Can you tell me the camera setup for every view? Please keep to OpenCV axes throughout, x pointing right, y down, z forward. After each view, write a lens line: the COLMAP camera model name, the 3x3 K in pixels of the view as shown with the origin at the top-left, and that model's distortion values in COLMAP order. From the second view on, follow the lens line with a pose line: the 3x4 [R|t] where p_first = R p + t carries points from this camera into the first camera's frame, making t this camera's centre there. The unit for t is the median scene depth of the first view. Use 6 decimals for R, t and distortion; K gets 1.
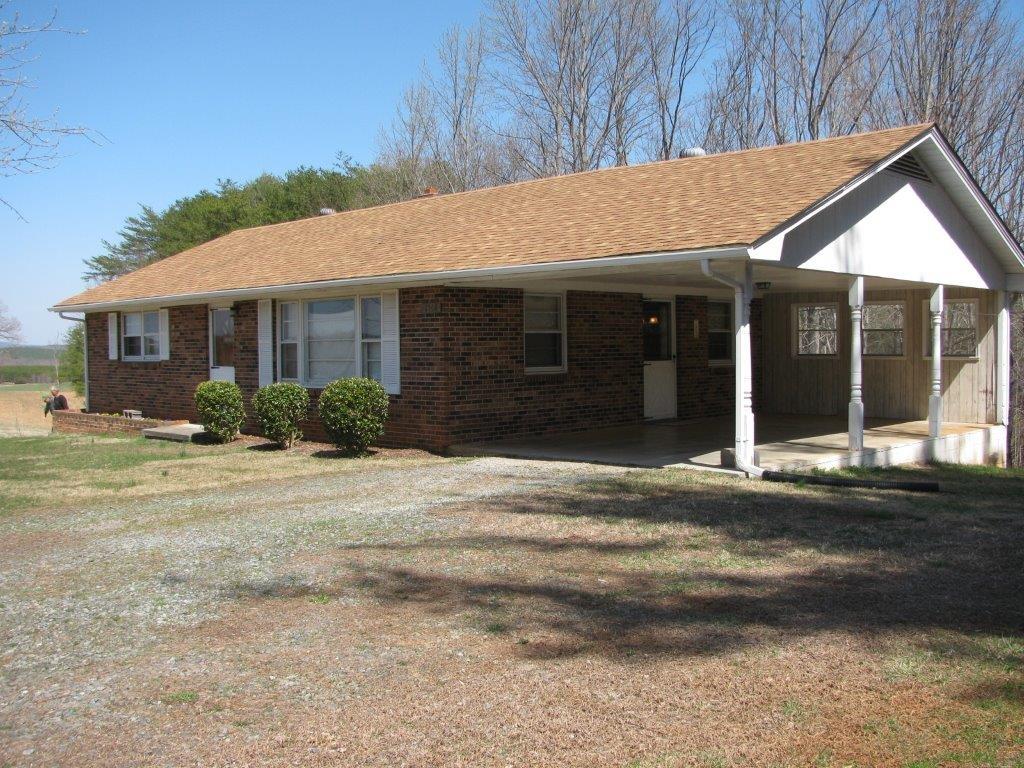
lens RADIAL K [[1048.8, 0, 533.4], [0, 1048.8, 384.3], [0, 0, 1]] dist [-0.224000, 0.263492]
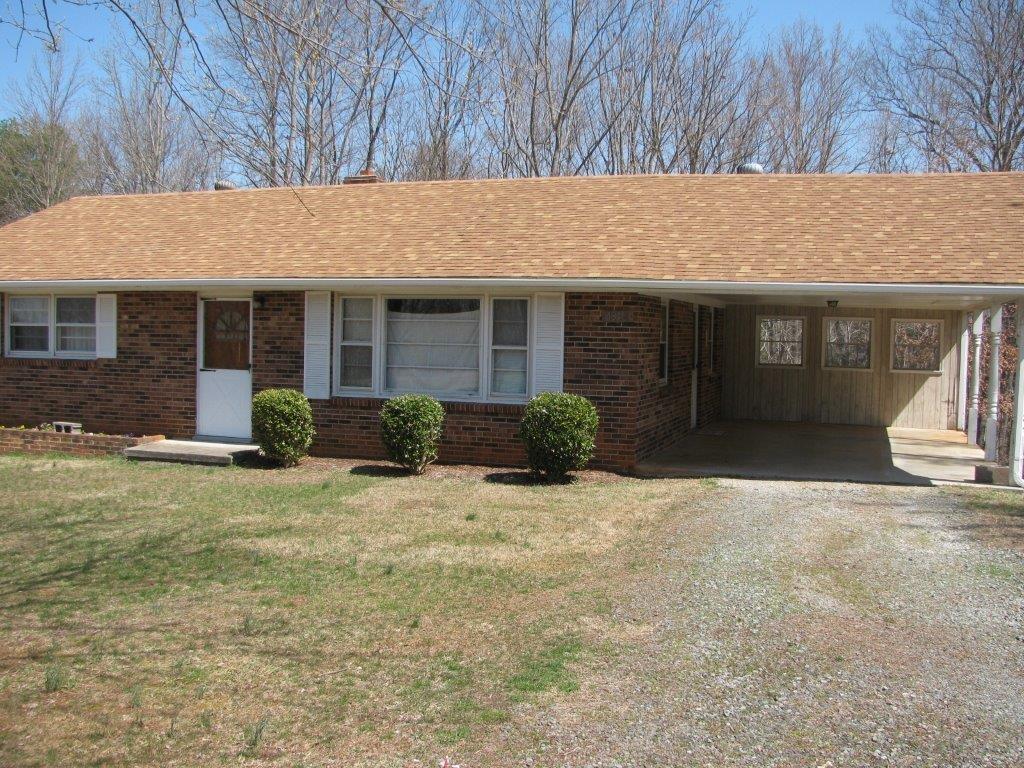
lens RADIAL K [[1048.8, 0, 533.4], [0, 1048.8, 384.3], [0, 0, 1]] dist [-0.224000, 0.263492]
pose [[0.897465, 0.006452, 0.441038, -0.471849], [-0.012192, 0.999874, 0.010182, -0.018024], [-0.440916, -0.014515, 0.897431, 0.170511]]
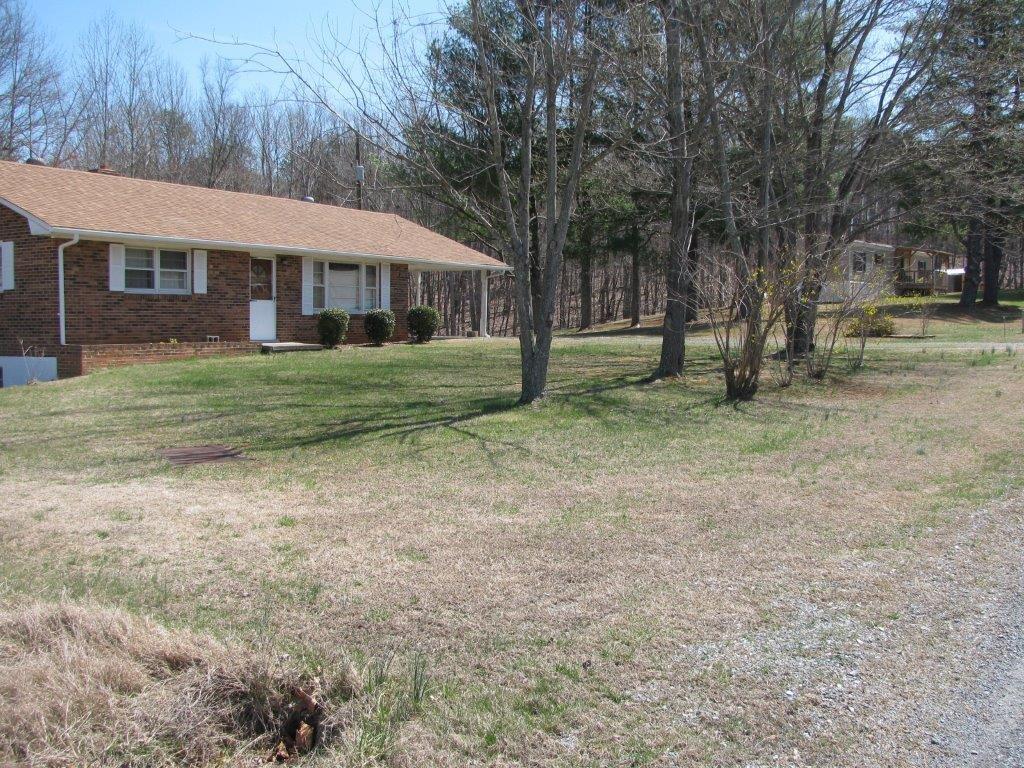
lens RADIAL K [[1048.8, 0, 533.4], [0, 1048.8, 384.3], [0, 0, 1]] dist [-0.224000, 0.263492]
pose [[-0.262285, -0.047133, 0.963839, -1.842295], [0.037353, 0.997562, 0.058947, 0.028926], [-0.964267, 0.051463, -0.259885, 1.083529]]
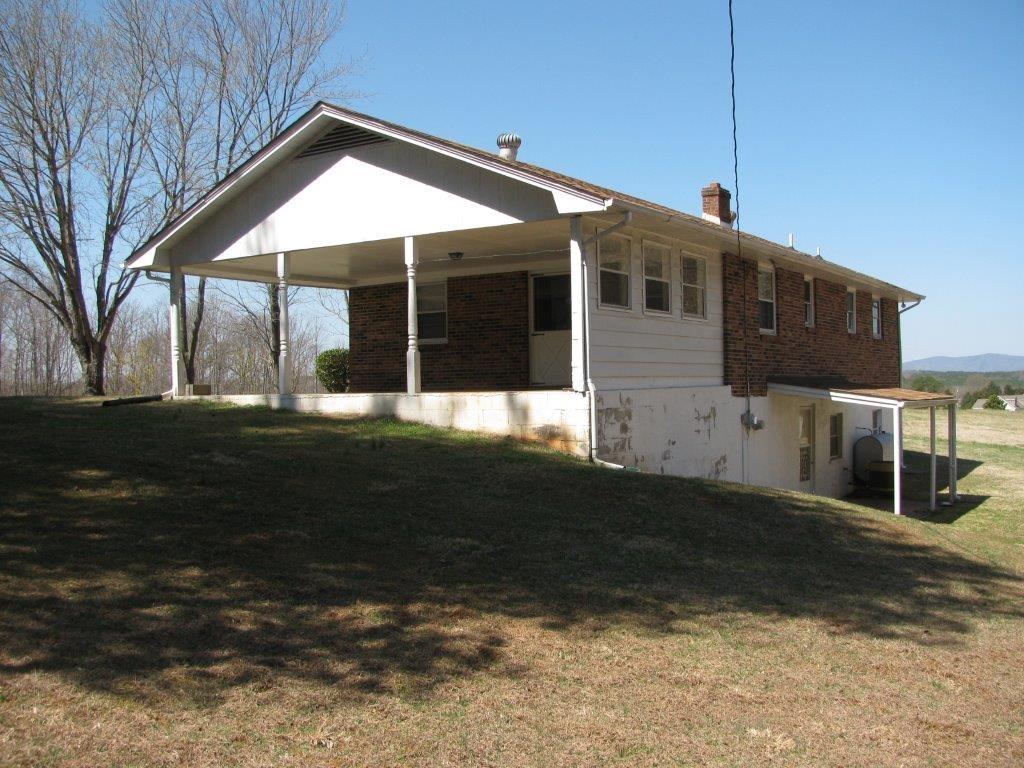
lens RADIAL K [[1048.8, 0, 533.4], [0, 1048.8, 384.3], [0, 0, 1]] dist [-0.224000, 0.263492]
pose [[0.197136, 0.004272, -0.980367, 1.193899], [-0.023941, 0.999713, -0.000458, 0.034227], [0.980084, 0.023562, 0.197182, 0.787739]]
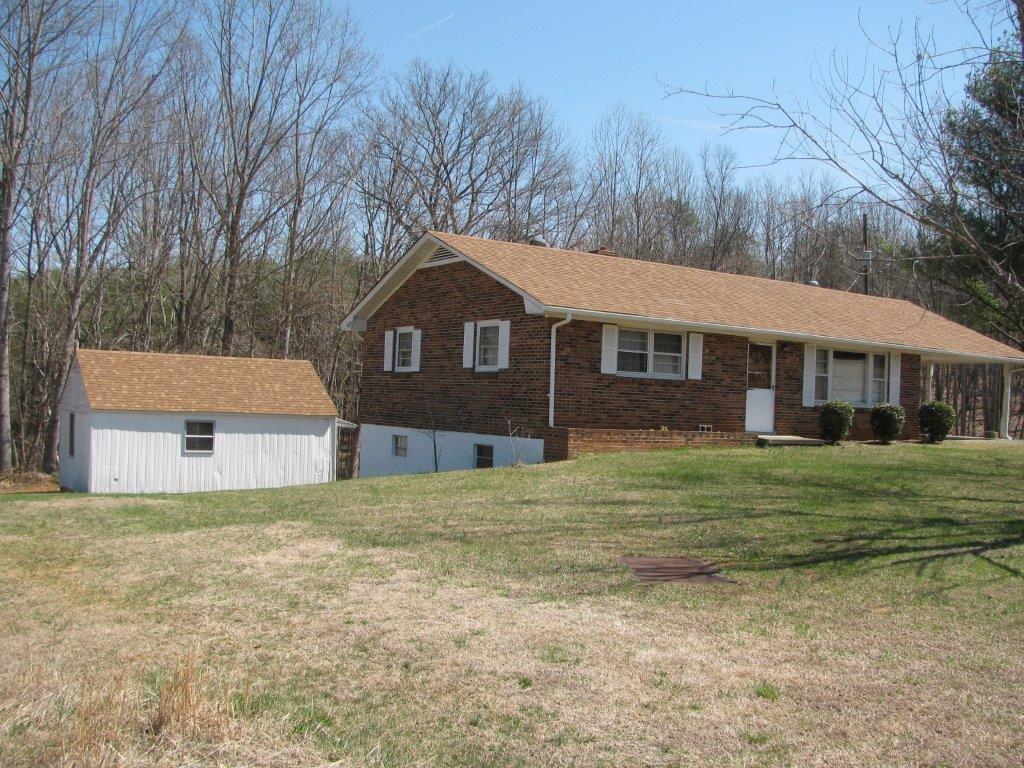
lens RADIAL K [[1048.8, 0, 533.4], [0, 1048.8, 384.3], [0, 0, 1]] dist [-0.224000, 0.263492]
pose [[0.205623, 0.035225, 0.977997, -1.728038], [-0.005457, 0.999378, -0.034848, 0.025218], [-0.978616, 0.001829, 0.205687, 1.078832]]
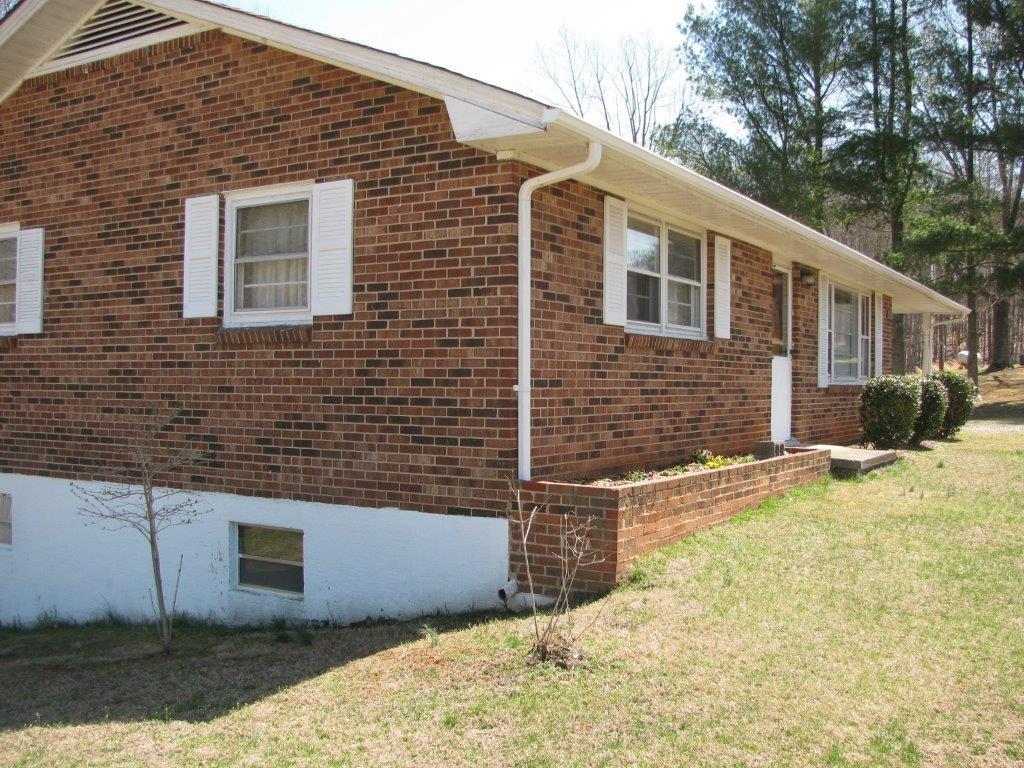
lens RADIAL K [[1048.8, 0, 533.4], [0, 1048.8, 384.3], [0, 0, 1]] dist [-0.224000, 0.263492]
pose [[-0.226982, 0.007017, 0.973874, -0.963249], [0.031414, 0.999506, 0.000120, -0.004930], [-0.973392, 0.030620, -0.227090, 1.388072]]
